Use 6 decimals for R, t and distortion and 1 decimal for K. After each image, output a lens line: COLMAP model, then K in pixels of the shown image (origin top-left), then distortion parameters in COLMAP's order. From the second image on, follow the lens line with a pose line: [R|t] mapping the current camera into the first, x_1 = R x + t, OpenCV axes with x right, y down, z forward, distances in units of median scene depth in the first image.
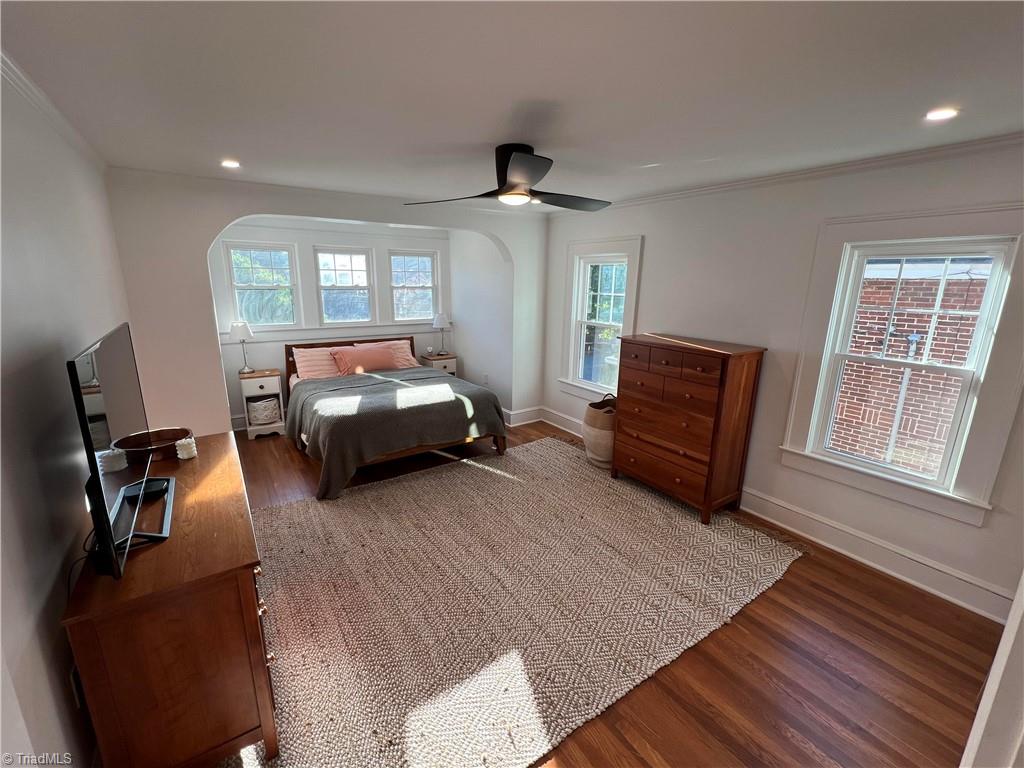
lens RADIAL K [[438.7, 0, 511.6], [0, 438.7, 386.3], [0, 0, 1]] dist [0.000041, -0.000055]
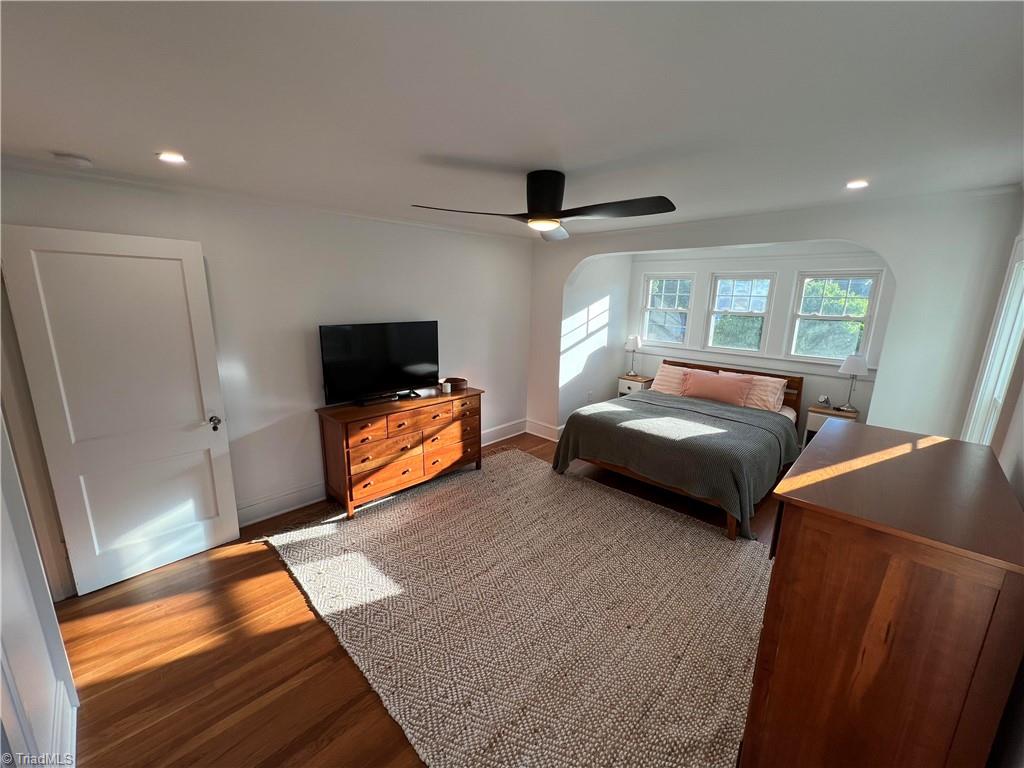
lens RADIAL K [[410.2, 0, 512.9], [0, 410.2, 384.6], [0, 0, 1]] dist [-0.000962, 0.000141]
pose [[0.197427, 0.202621, -0.959149, 0.470197], [-0.249069, 0.956669, 0.150830, -0.097805], [0.948149, 0.209117, 0.239339, 0.380517]]
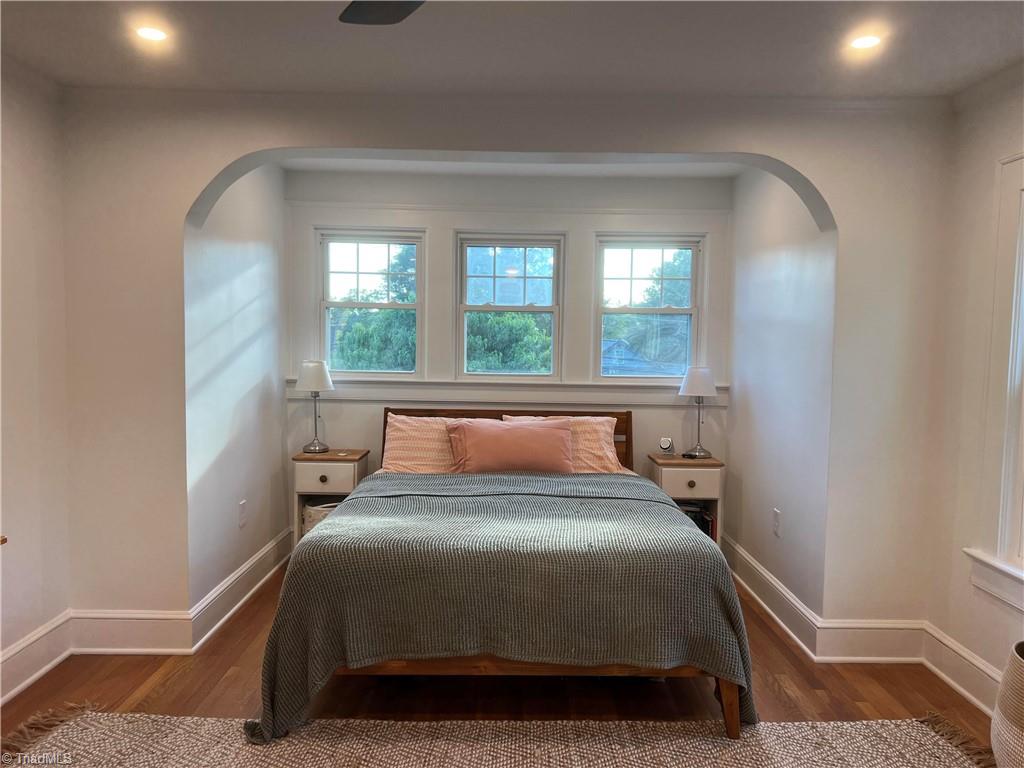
lens RADIAL K [[769.1, 0, 516.6], [0, 769.1, 381.9], [0, 0, 1]] dist [0.029741, -0.000638]
pose [[0.833330, 0.032916, -0.551795, 0.150955], [-0.137159, 0.979321, -0.148722, -0.006428], [0.535489, 0.199618, 0.820612, 0.300003]]
